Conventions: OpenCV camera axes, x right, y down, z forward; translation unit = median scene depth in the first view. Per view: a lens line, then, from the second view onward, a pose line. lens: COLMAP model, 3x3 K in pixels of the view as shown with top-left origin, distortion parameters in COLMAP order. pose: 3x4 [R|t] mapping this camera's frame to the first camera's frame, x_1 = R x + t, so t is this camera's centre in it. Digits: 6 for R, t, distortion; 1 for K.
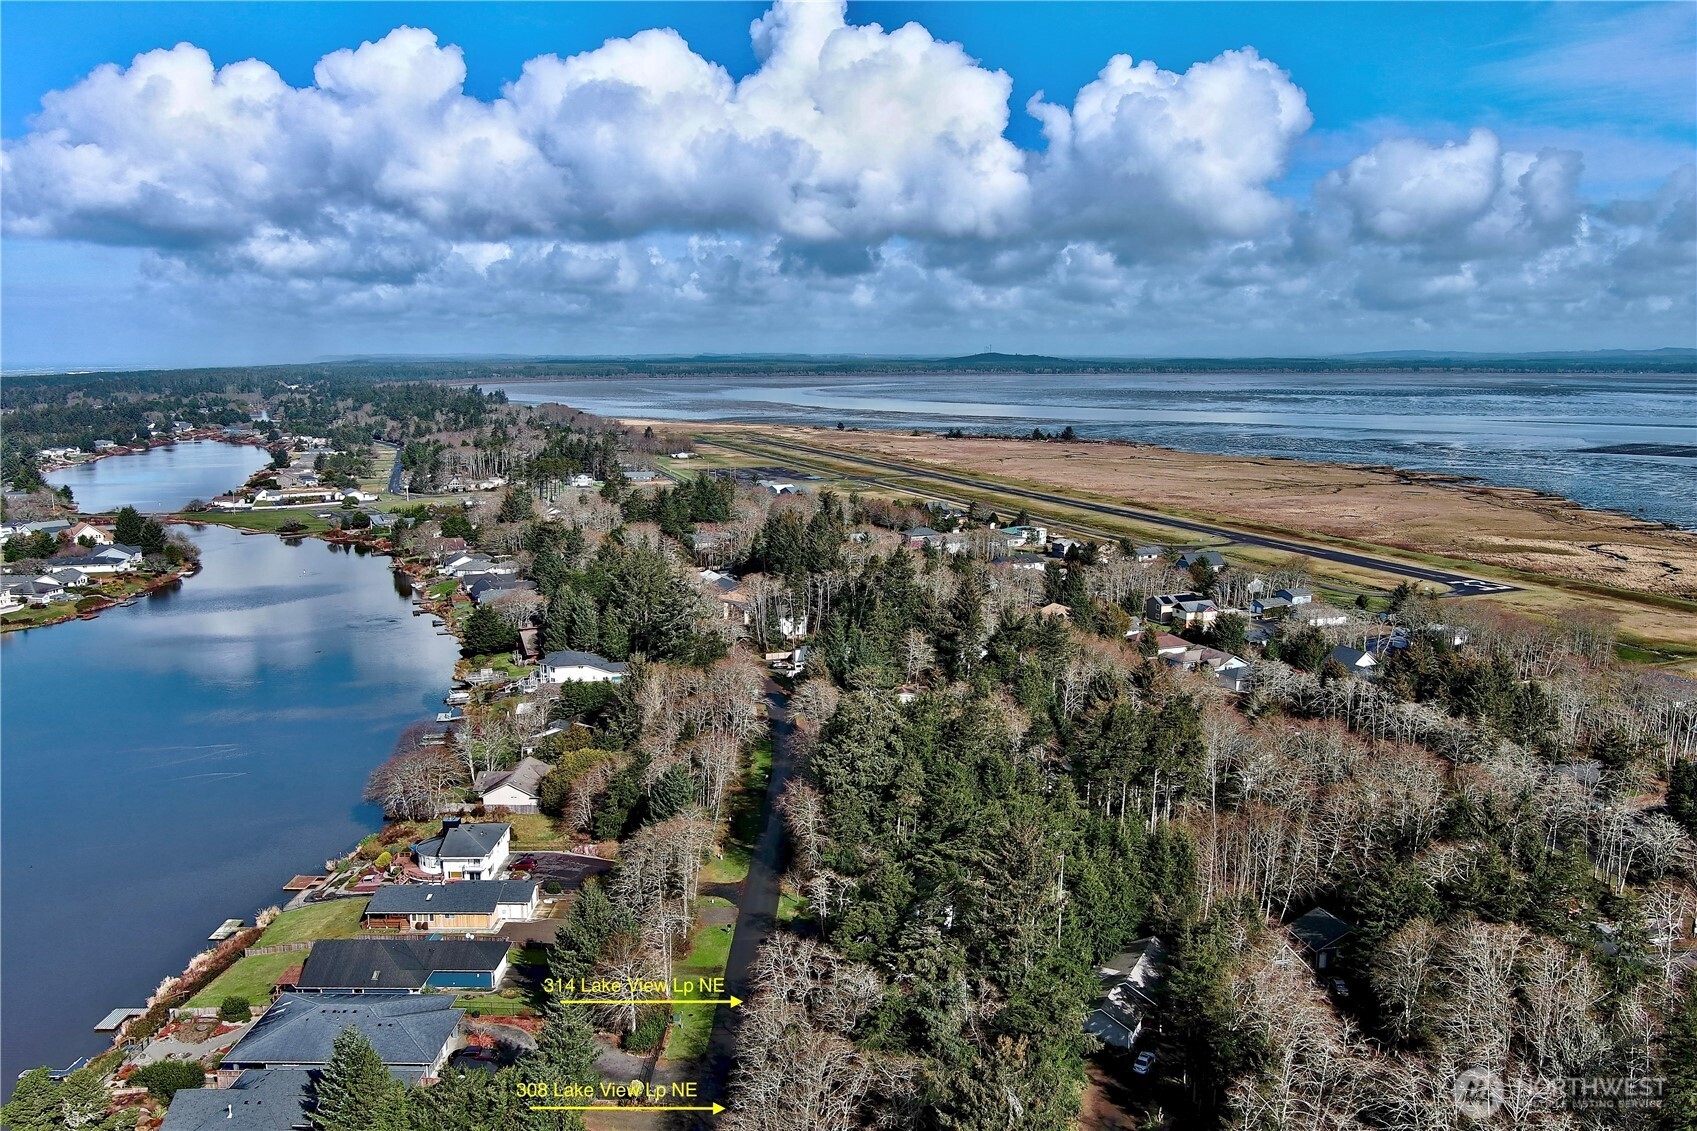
lens RADIAL K [[1320.3, 0, 848.5], [0, 1320.3, 565.5], [0, 0, 1]] dist [0.023431, -0.033491]
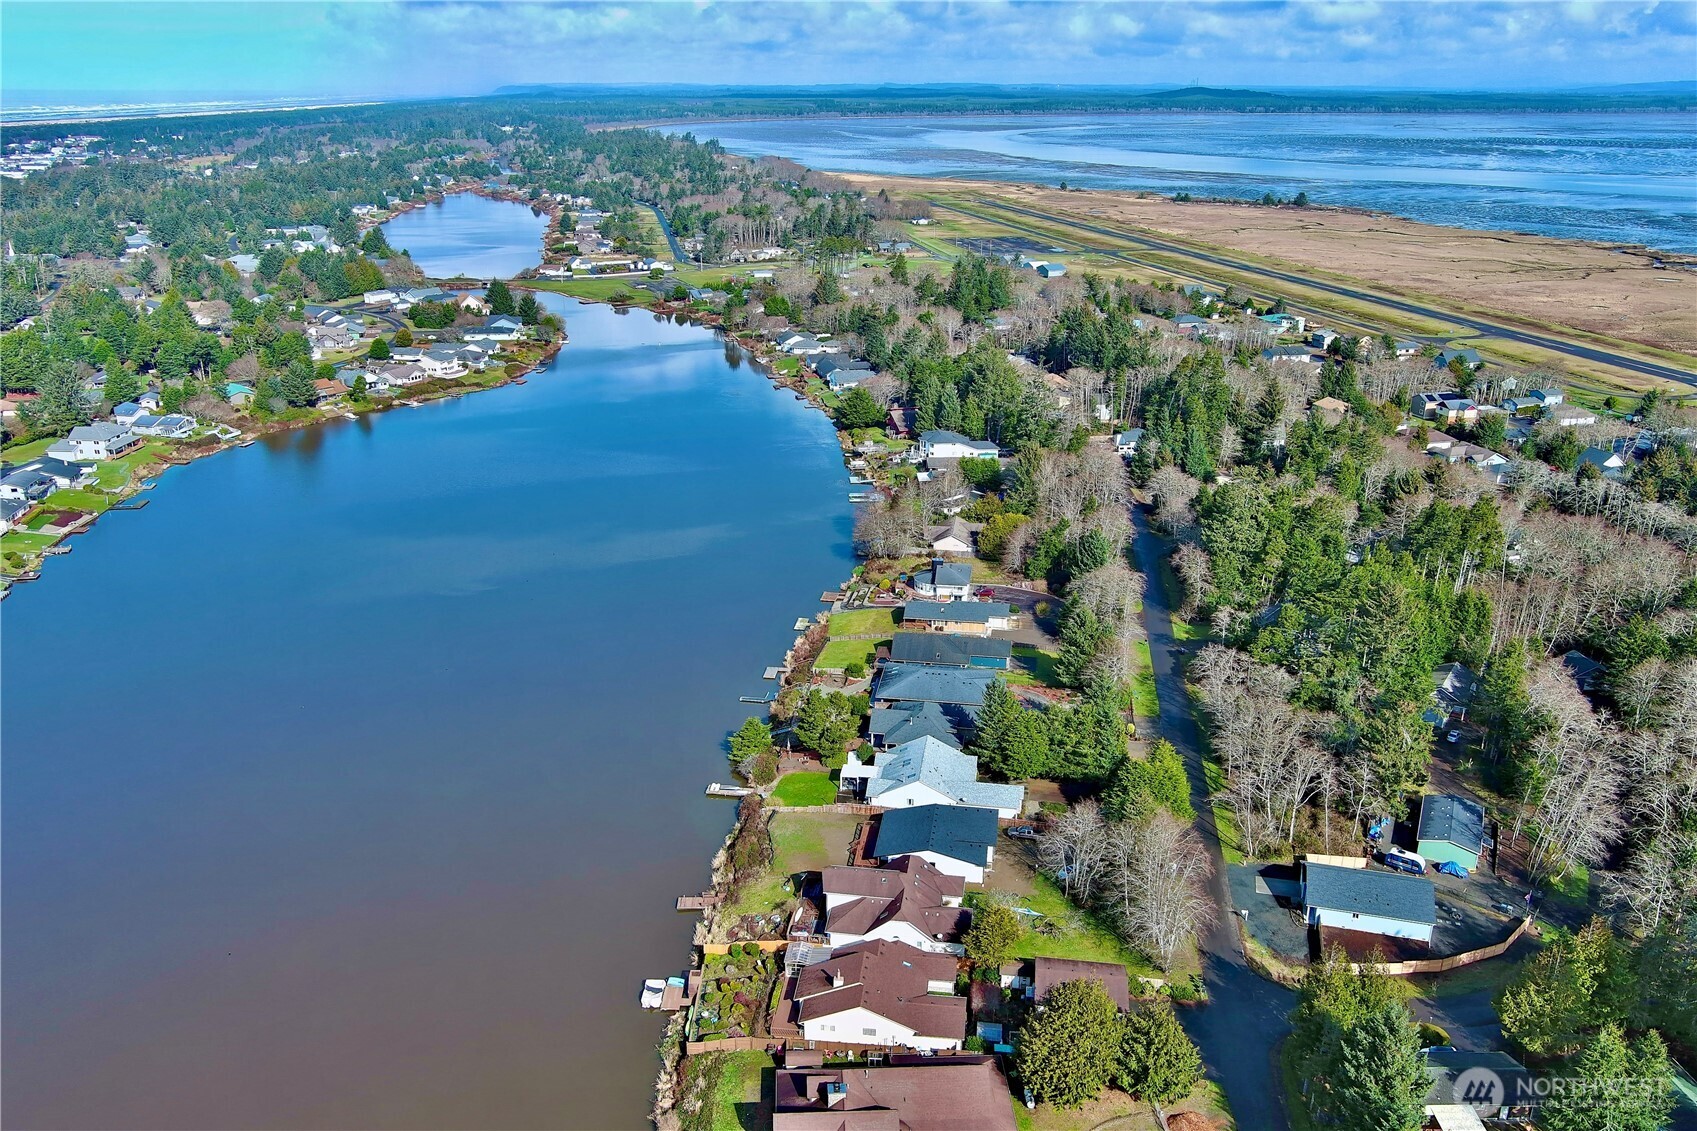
lens RADIAL K [[1320.3, 0, 848.5], [0, 1320.3, 565.5], [0, 0, 1]] dist [0.023431, -0.033491]
pose [[0.991087, 0.048350, -0.124134, -0.094868], [-0.024045, 0.981433, 0.190295, -0.032335], [0.131030, -0.185614, 0.973847, -0.182650]]
